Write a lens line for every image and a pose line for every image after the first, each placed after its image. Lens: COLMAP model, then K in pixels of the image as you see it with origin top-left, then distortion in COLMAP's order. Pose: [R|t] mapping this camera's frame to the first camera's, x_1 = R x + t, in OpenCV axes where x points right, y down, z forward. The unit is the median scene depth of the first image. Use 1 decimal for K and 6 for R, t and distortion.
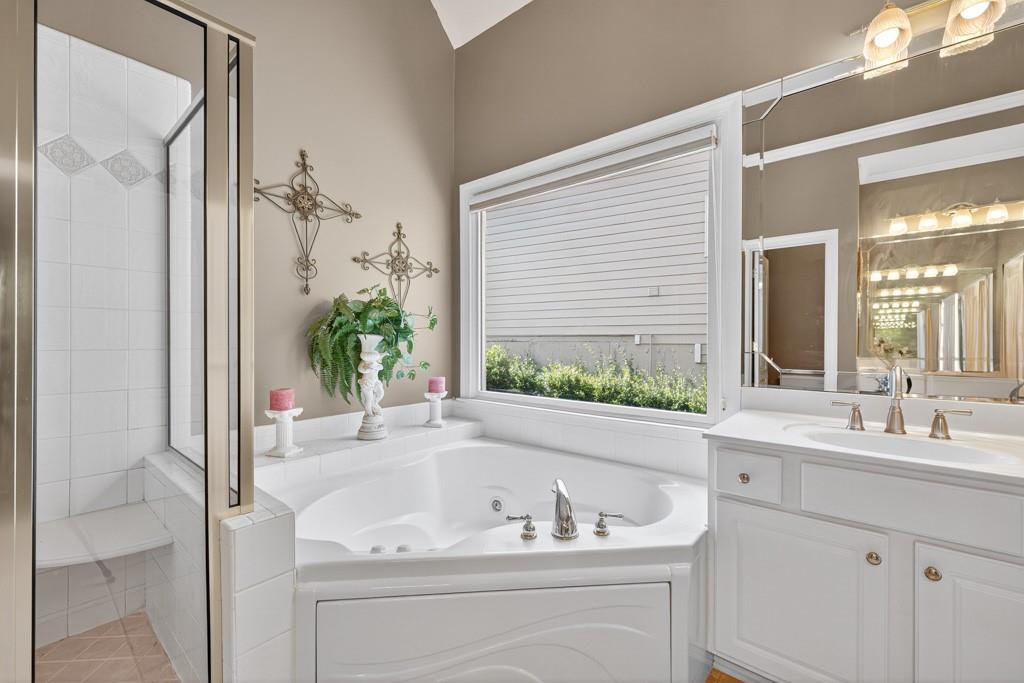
lens RADIAL K [[434.9, 0, 508.0], [0, 434.9, 342.3], [0, 0, 1]] dist [0.009525, -0.001741]
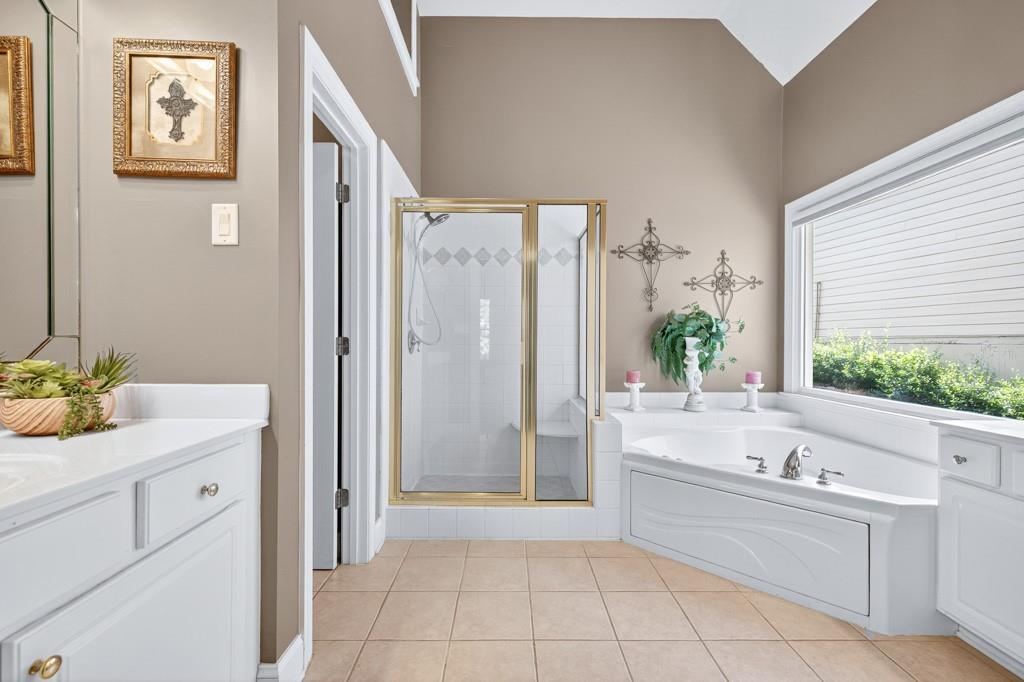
lens RADIAL K [[434.9, 0, 510.5], [0, 434.9, 340.7], [0, 0, 1]] dist [0.009525, -0.001741]
pose [[0.662004, 0.001326, -0.749499, 0.349123], [-0.006661, 0.999969, -0.004115, 0.003730], [0.749471, 0.007716, 0.661992, -0.375625]]
